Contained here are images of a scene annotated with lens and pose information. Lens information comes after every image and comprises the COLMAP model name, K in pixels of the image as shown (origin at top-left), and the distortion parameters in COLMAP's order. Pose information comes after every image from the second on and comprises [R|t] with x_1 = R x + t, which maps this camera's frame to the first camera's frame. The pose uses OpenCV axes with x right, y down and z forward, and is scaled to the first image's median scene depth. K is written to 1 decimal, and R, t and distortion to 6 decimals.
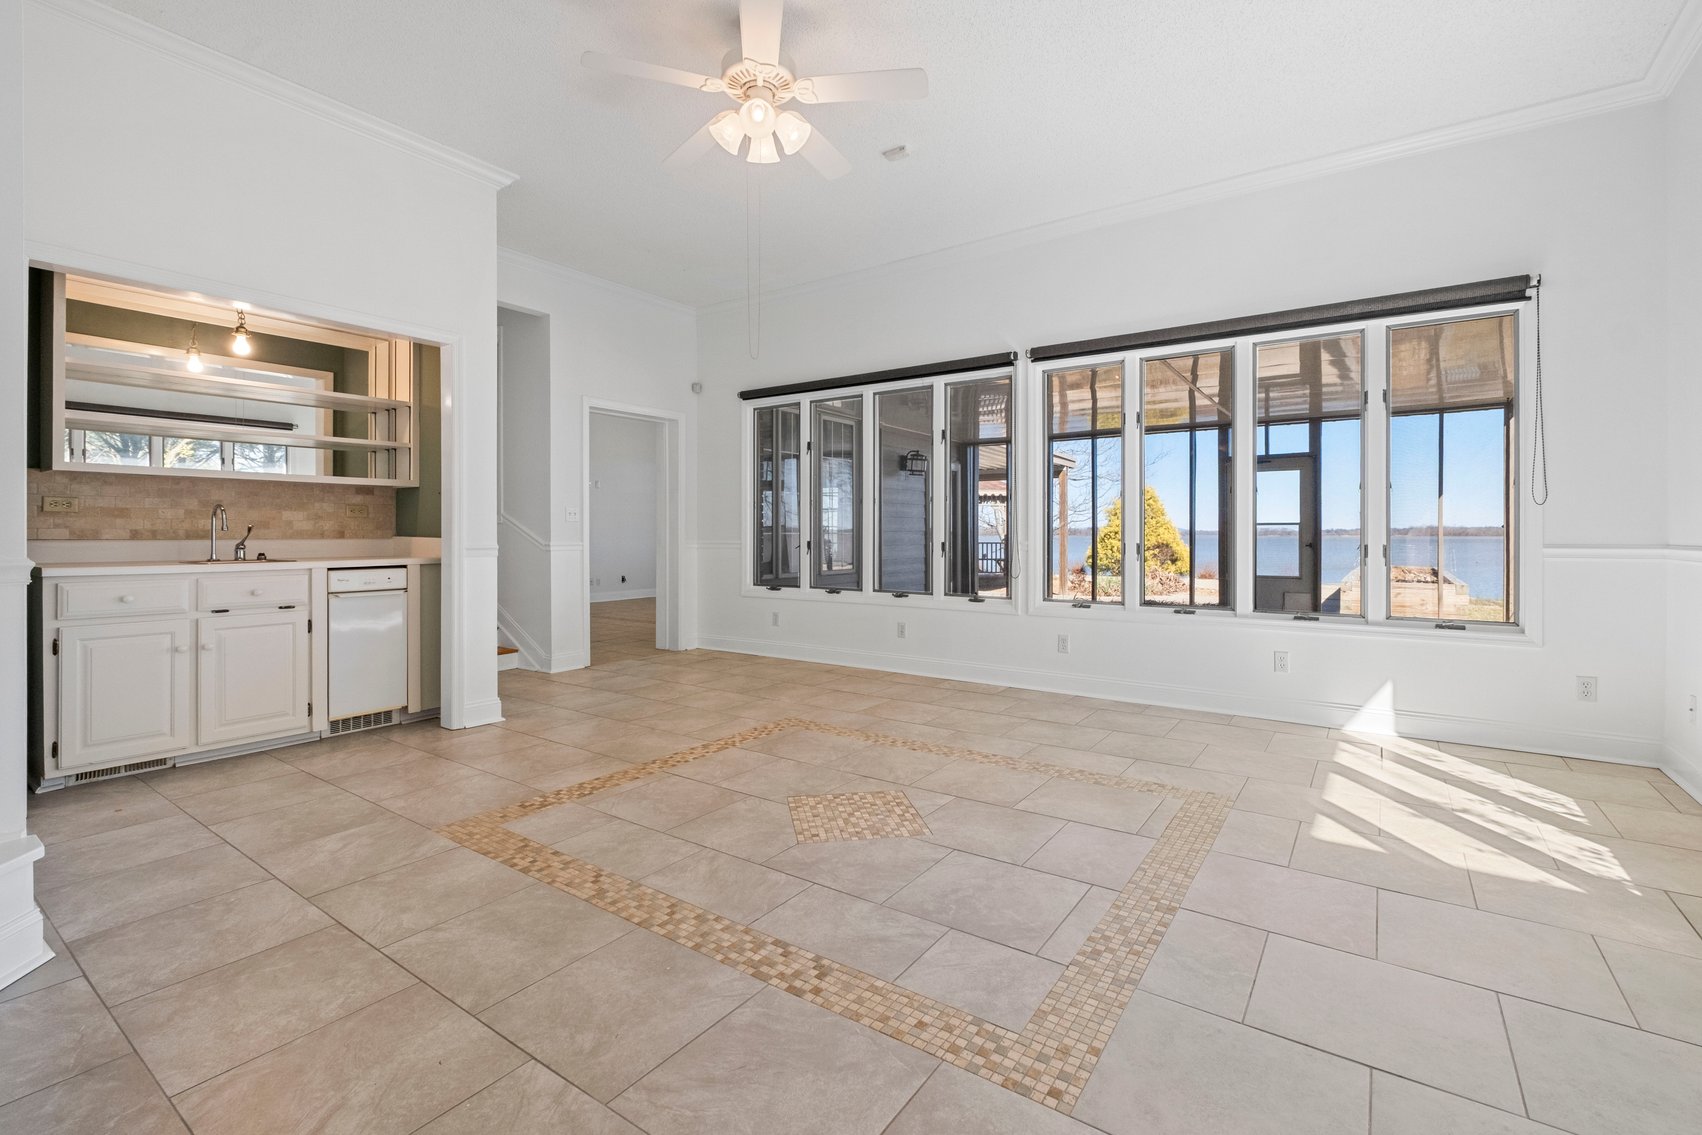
lens RADIAL K [[749.3, 0, 853.4], [0, 749.3, 539.0], [0, 0, 1]] dist [0.005102, -0.004543]
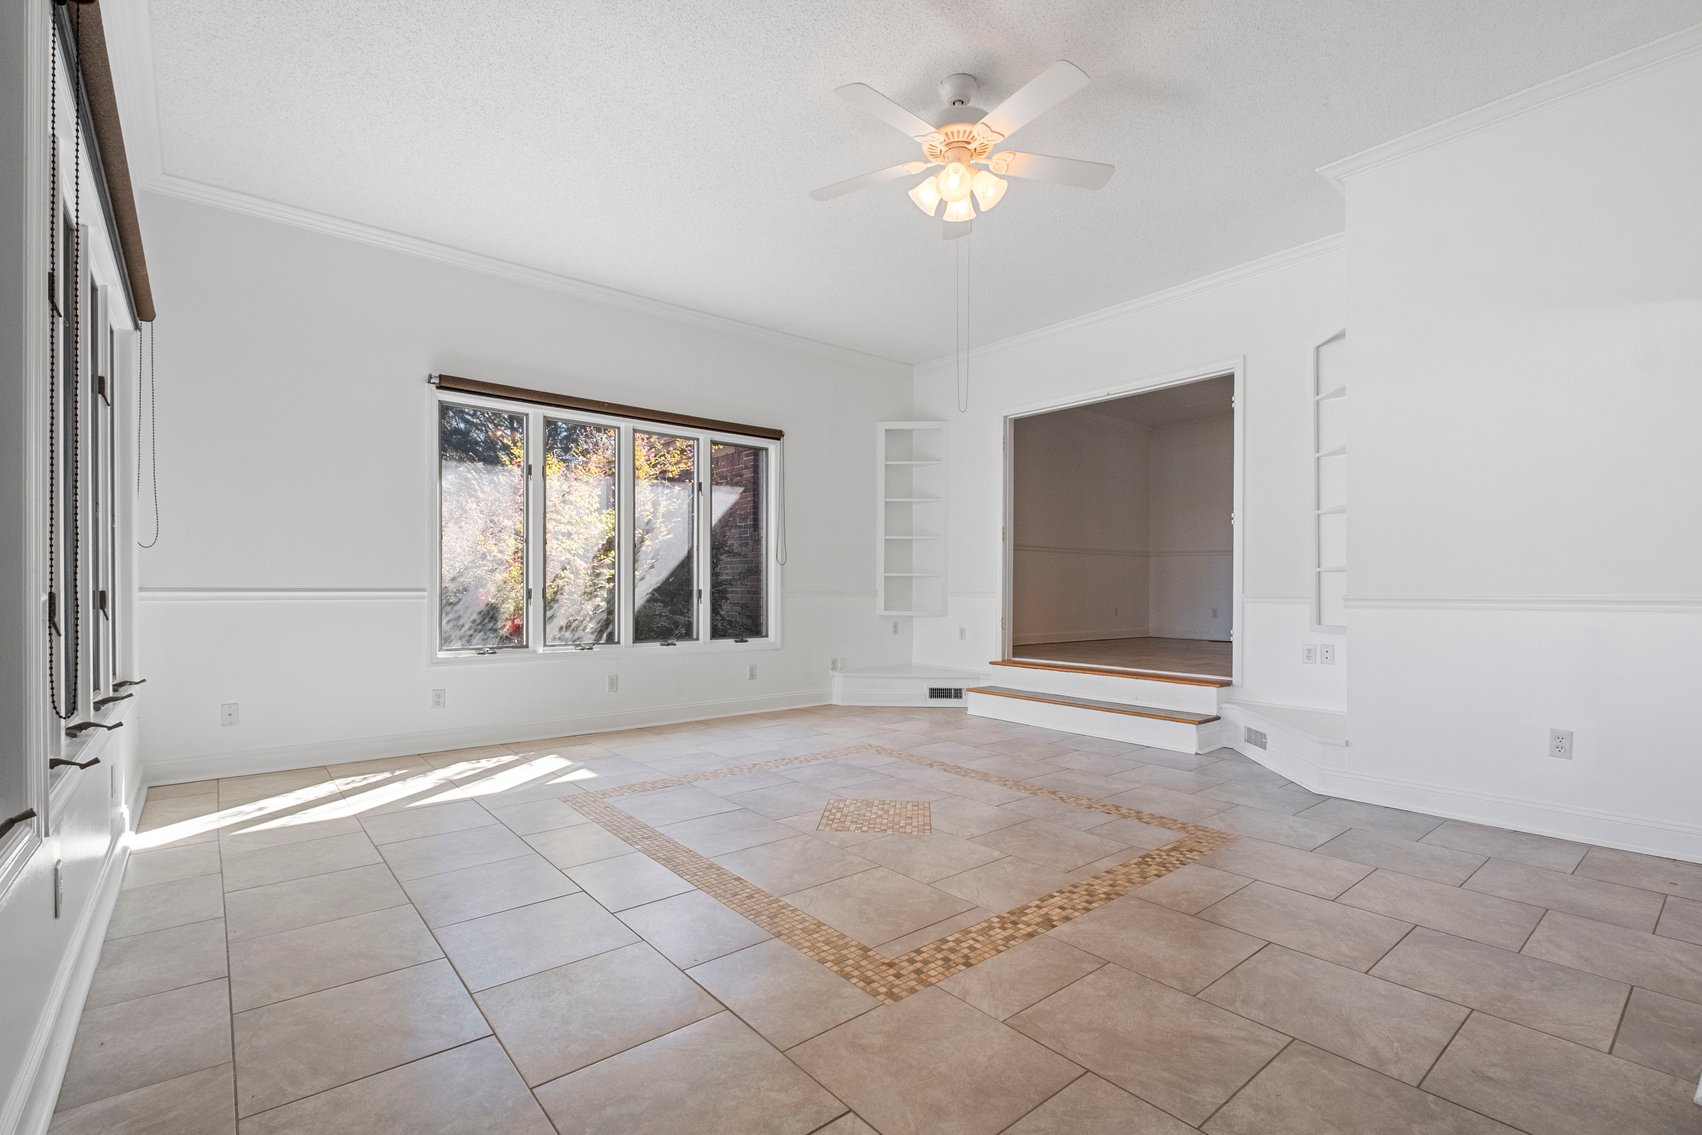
lens RADIAL K [[749.3, 0, 847.0], [0, 749.3, 578.1], [0, 0, 1]] dist [0.005102, -0.004543]
pose [[-0.964327, 0.001631, 0.264711, -0.276429], [-0.000267, 0.999975, -0.007135, 0.002773], [-0.264715, -0.006951, -0.964302, 2.237652]]
